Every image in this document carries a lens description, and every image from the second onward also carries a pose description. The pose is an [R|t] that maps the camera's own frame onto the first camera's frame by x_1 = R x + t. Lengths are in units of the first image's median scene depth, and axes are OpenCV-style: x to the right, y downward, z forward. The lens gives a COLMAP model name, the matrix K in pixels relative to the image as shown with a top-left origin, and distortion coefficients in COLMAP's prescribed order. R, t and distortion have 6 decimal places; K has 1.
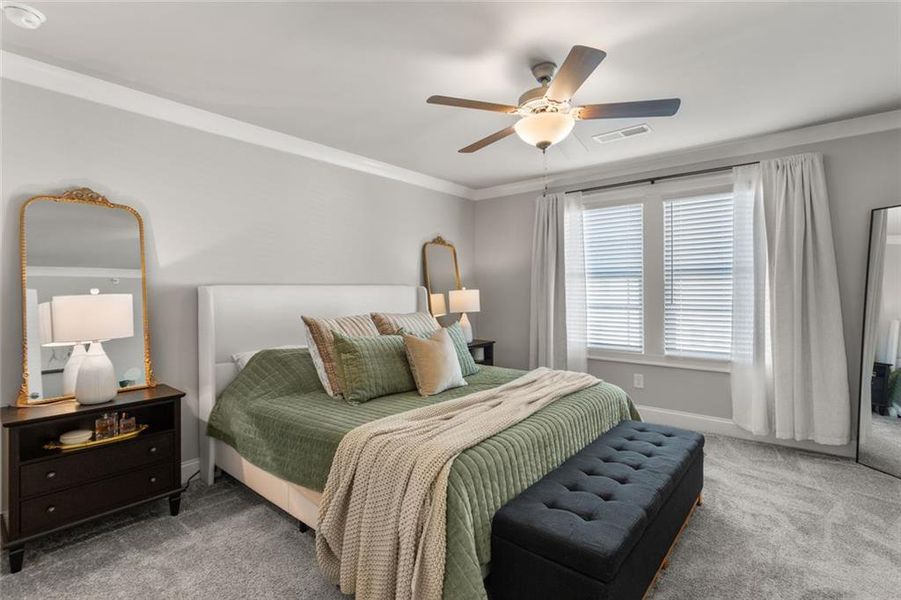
lens RADIAL K [[430.5, 0, 451.0], [0, 430.5, 302.1], [0, 0, 1]] dist [0.002023, 0.000310]
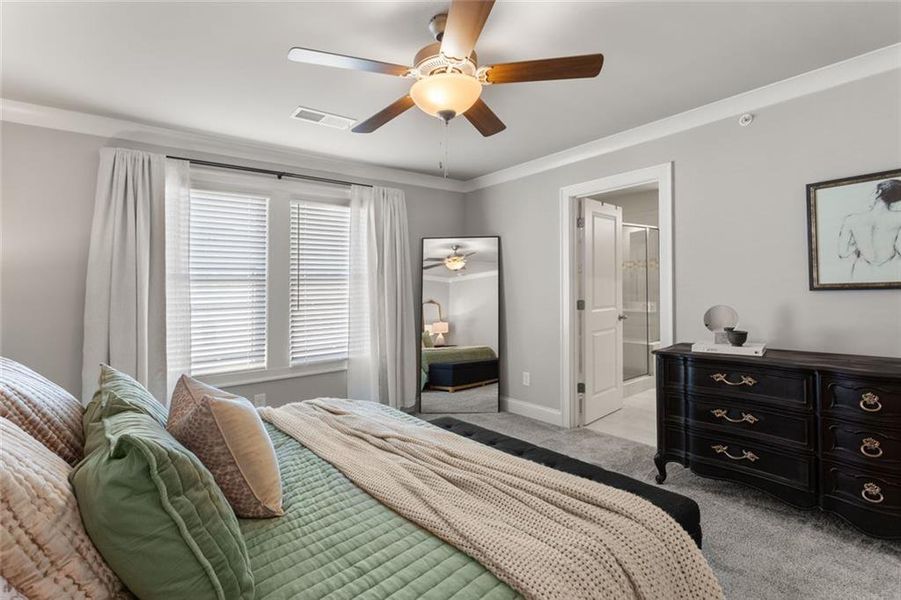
lens RADIAL K [[435.3, 0, 447.7], [0, 435.3, 284.8], [0, 0, 1]] dist [0.000639, 0.000123]
pose [[0.205317, -0.000560, 0.978695, -0.355289], [0.036280, 0.999317, -0.007039, -0.032563], [-0.978023, 0.036952, 0.205197, 0.476502]]
